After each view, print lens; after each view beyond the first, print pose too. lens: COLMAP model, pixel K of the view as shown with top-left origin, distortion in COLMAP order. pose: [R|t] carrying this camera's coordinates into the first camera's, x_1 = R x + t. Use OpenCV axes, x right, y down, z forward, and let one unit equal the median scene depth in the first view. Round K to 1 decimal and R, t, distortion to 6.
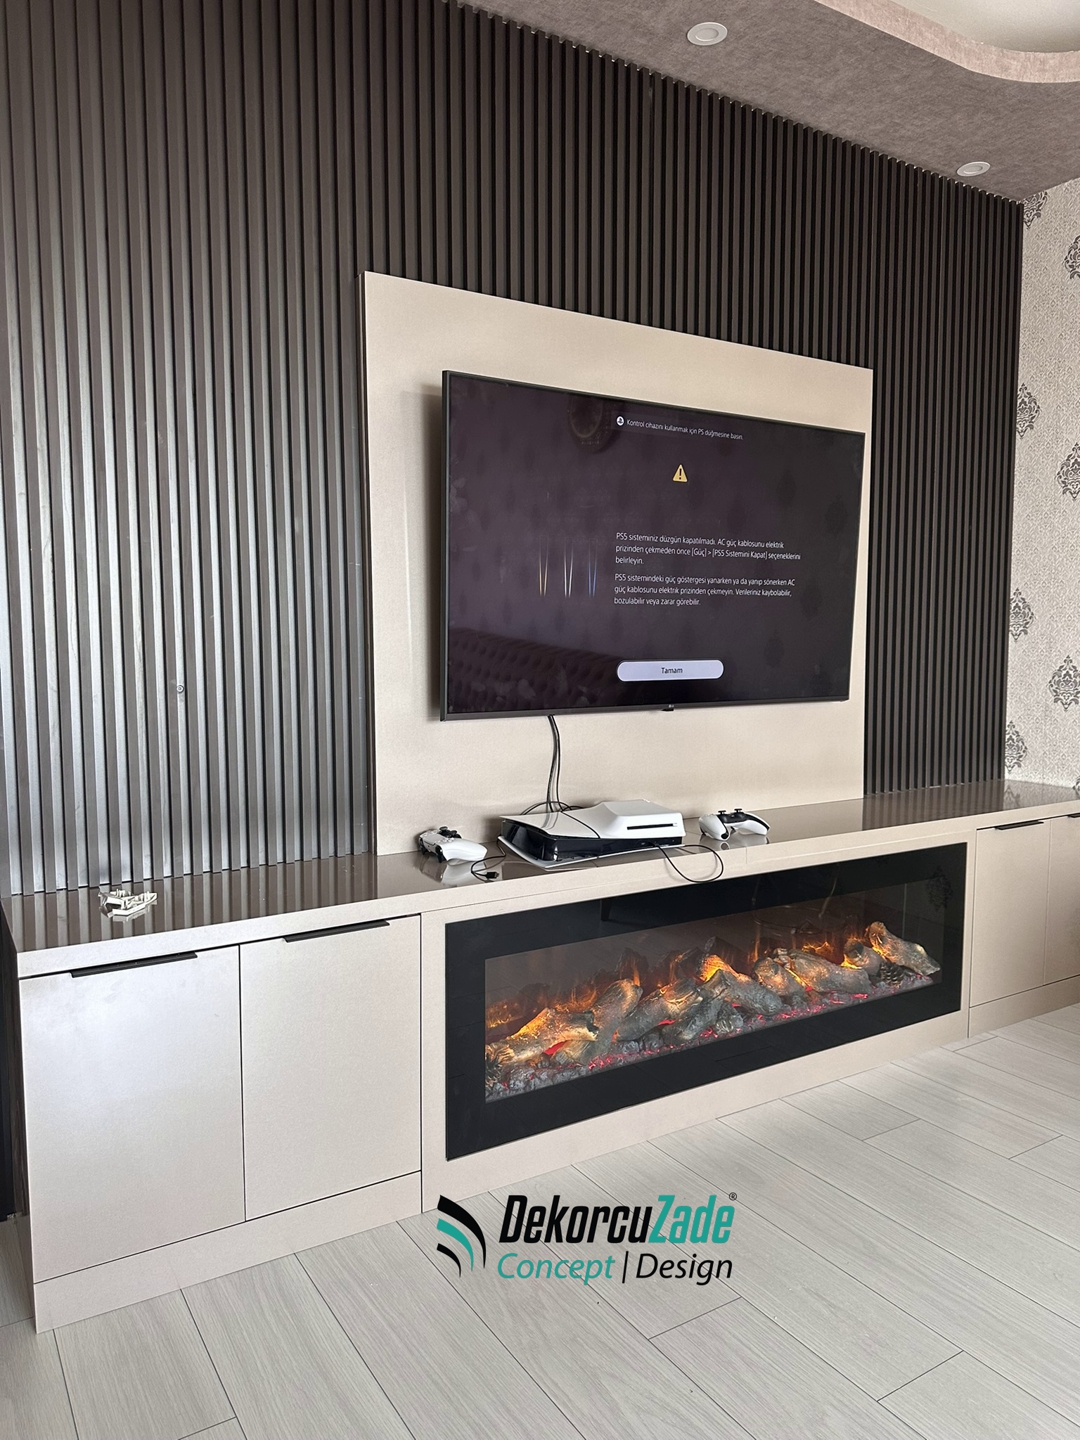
lens RADIAL K [[1016.1, 0, 534.6], [0, 1016.1, 720.9], [0, 0, 1]] dist [0.083586, -0.103502]
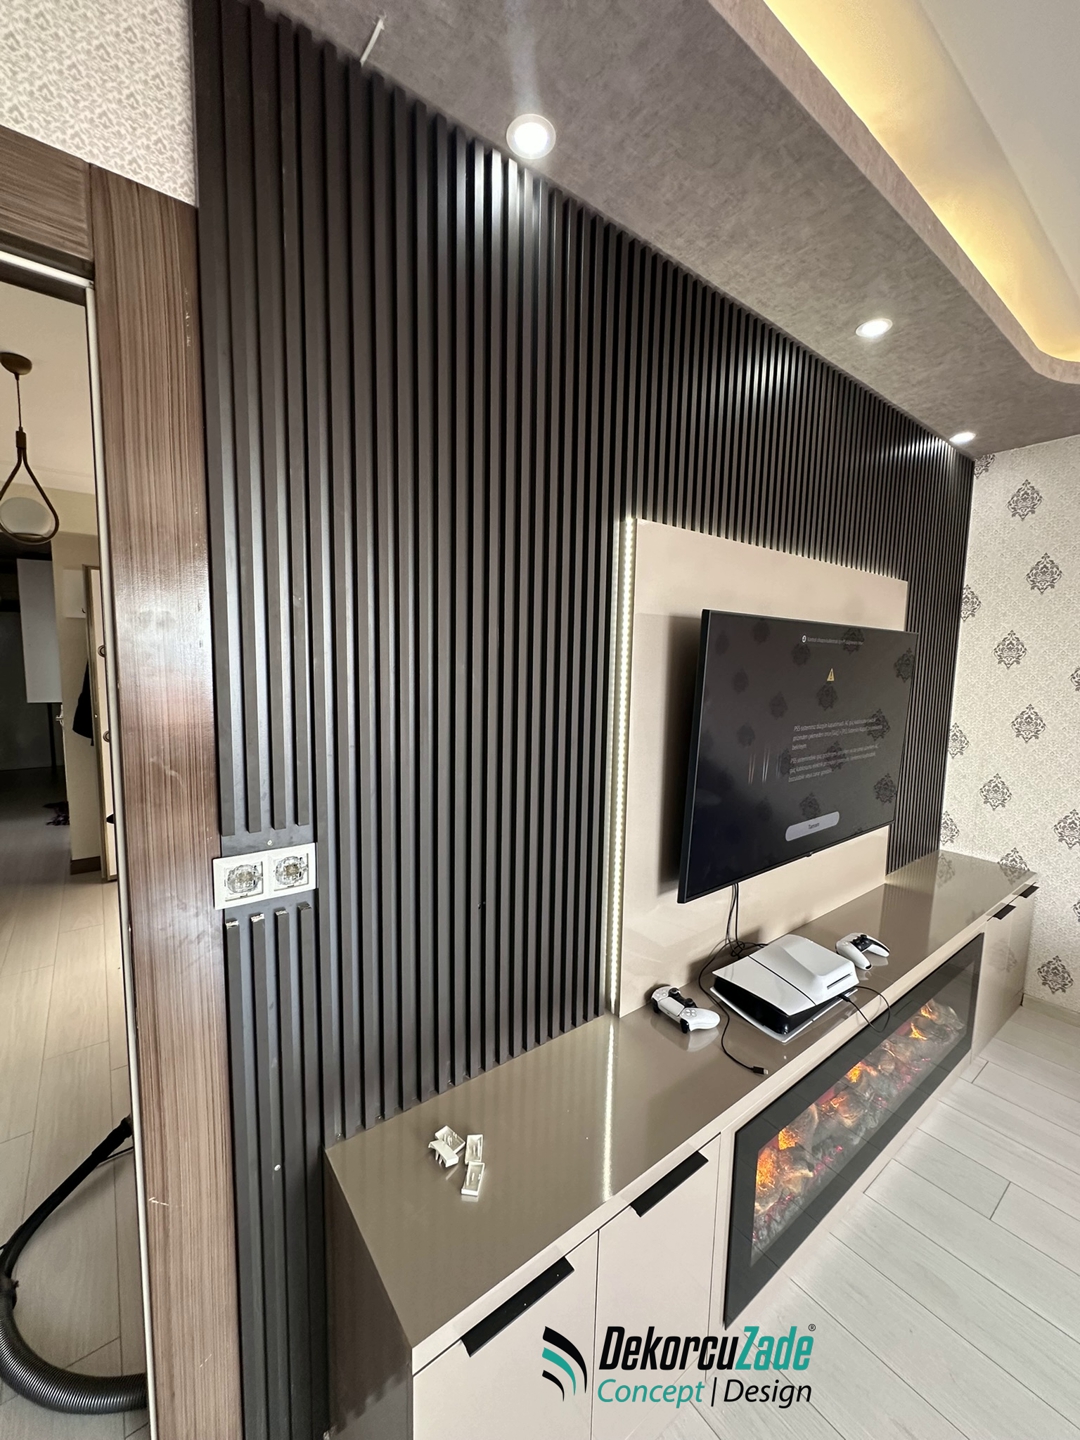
lens RADIAL K [[576.7, 0, 538.9], [0, 576.7, 717.0], [0, 0, 1]] dist [-0.004510, 0.002370]
pose [[0.994279, 0.011116, 0.106235, -0.289707], [-0.013635, 0.999642, 0.023011, -0.201243], [-0.105941, -0.024328, 0.994075, 0.334233]]
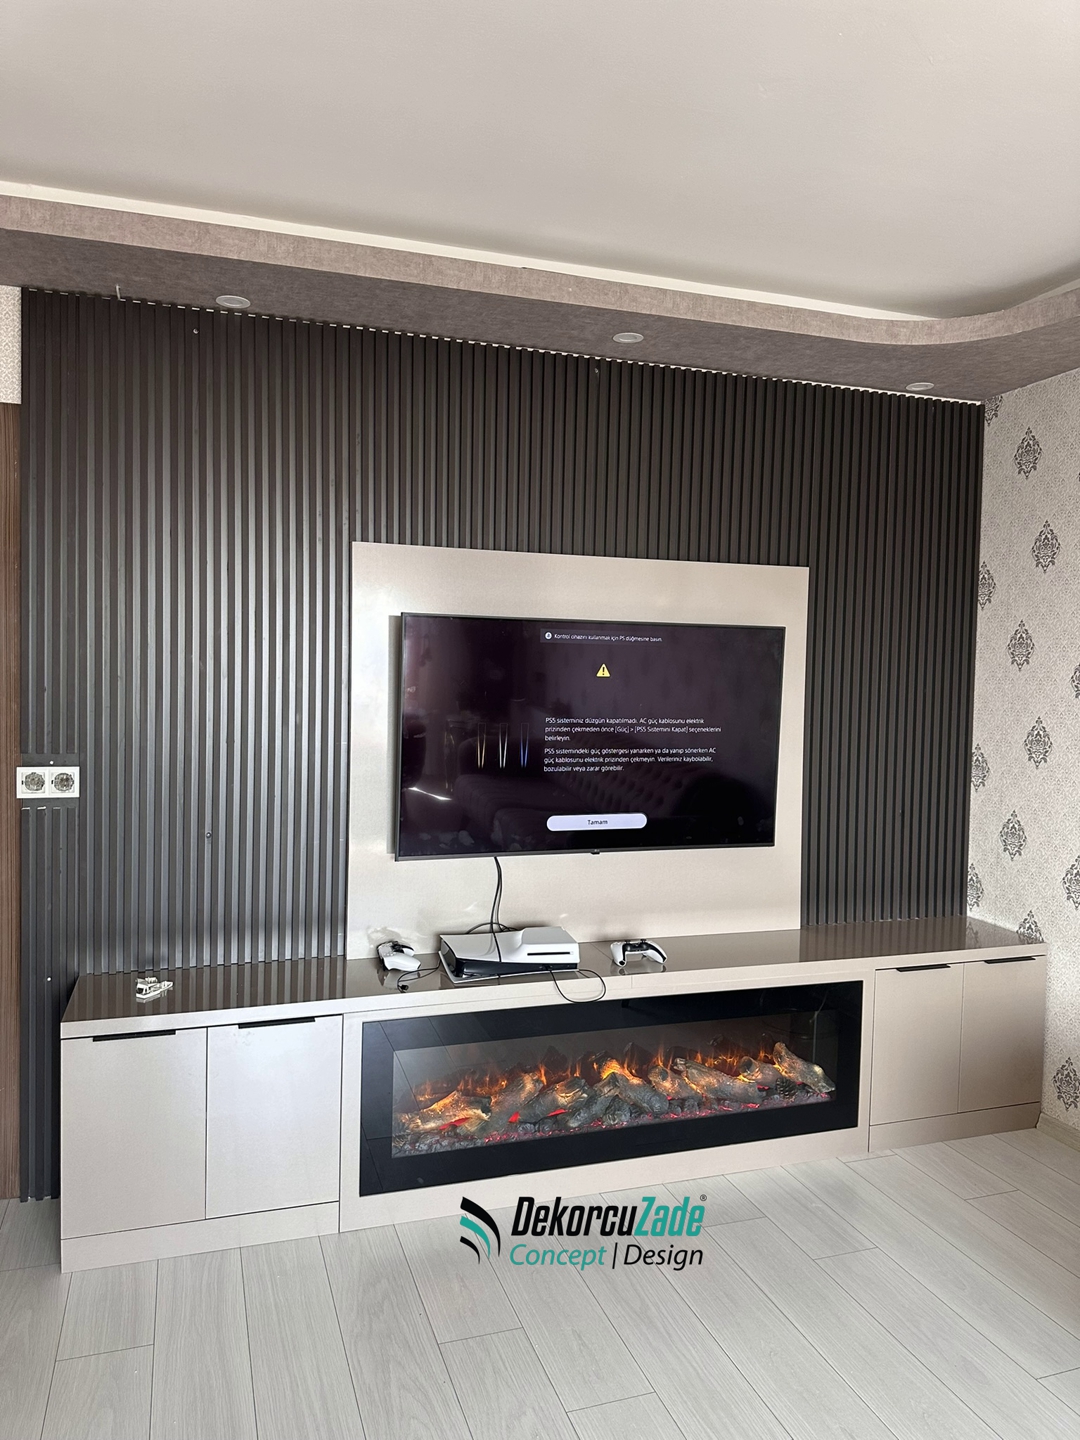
lens RADIAL K [[1016.1, 0, 531.3], [0, 1016.1, 709.5], [0, 0, 1]] dist [0.083586, -0.103502]
pose [[0.973609, 0.031067, -0.226096, 0.342260], [-0.040909, 0.998402, -0.038974, -0.139898], [0.224524, 0.047195, 0.973325, -0.248488]]
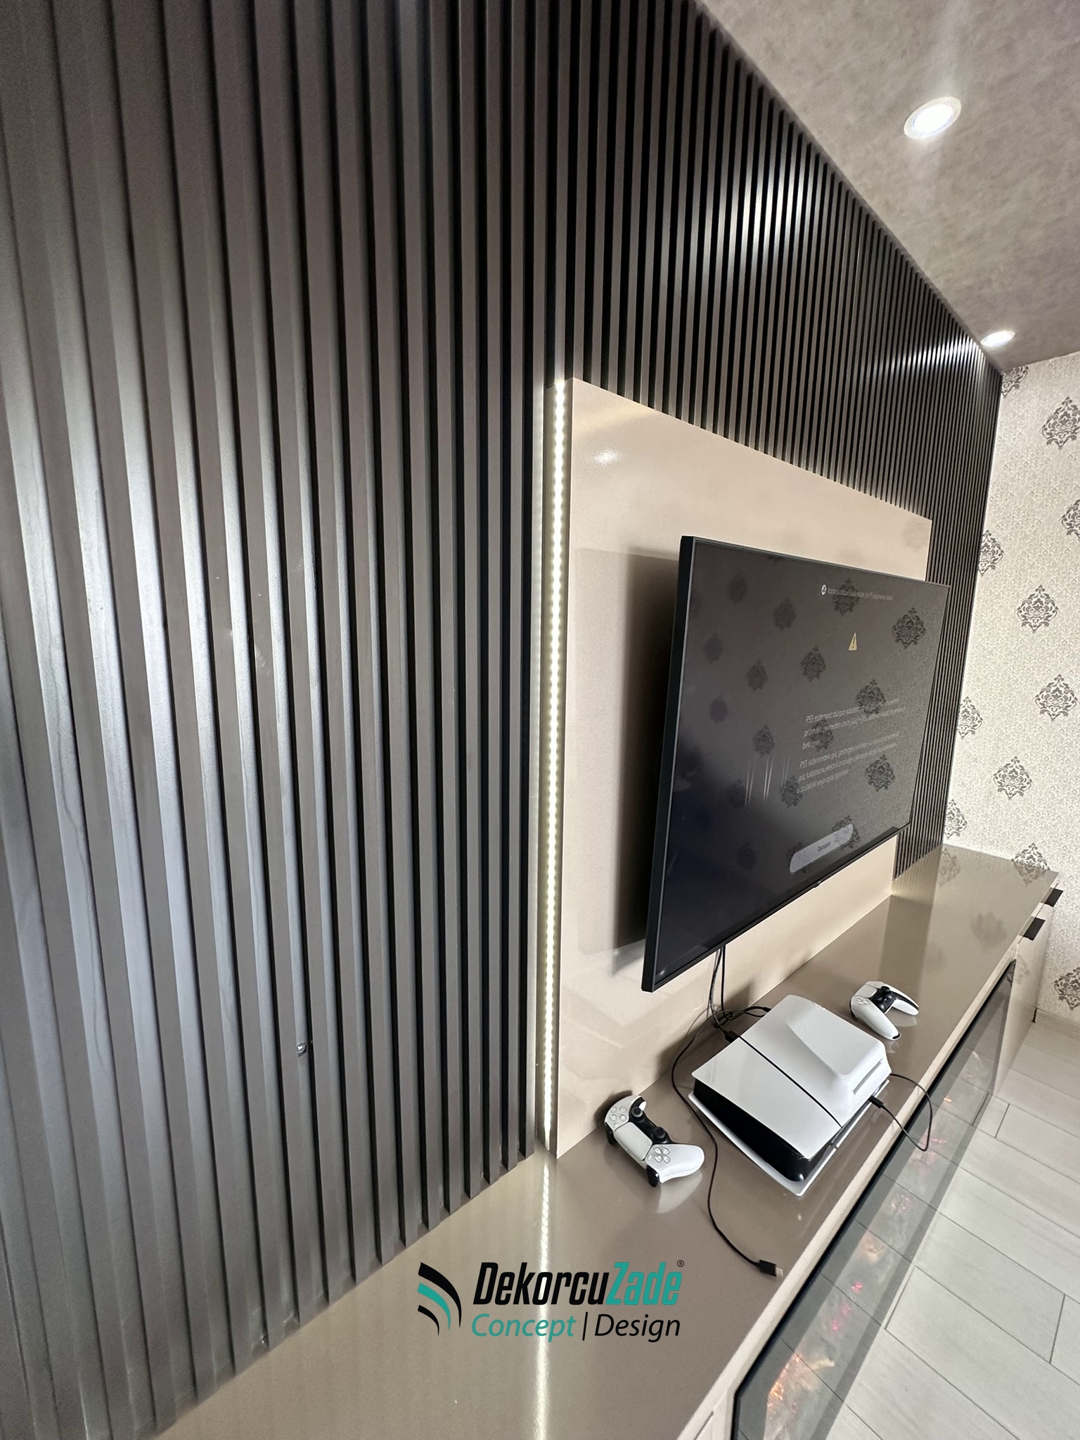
lens RADIAL K [[576.7, 0, 538.4], [0, 576.7, 717.1], [0, 0, 1]] dist [-0.004510, 0.002370]
pose [[0.986727, -0.009980, 0.162083, -0.215014], [-0.003071, 0.996785, 0.080069, -0.215593], [-0.162361, -0.079504, 0.983523, 0.541546]]
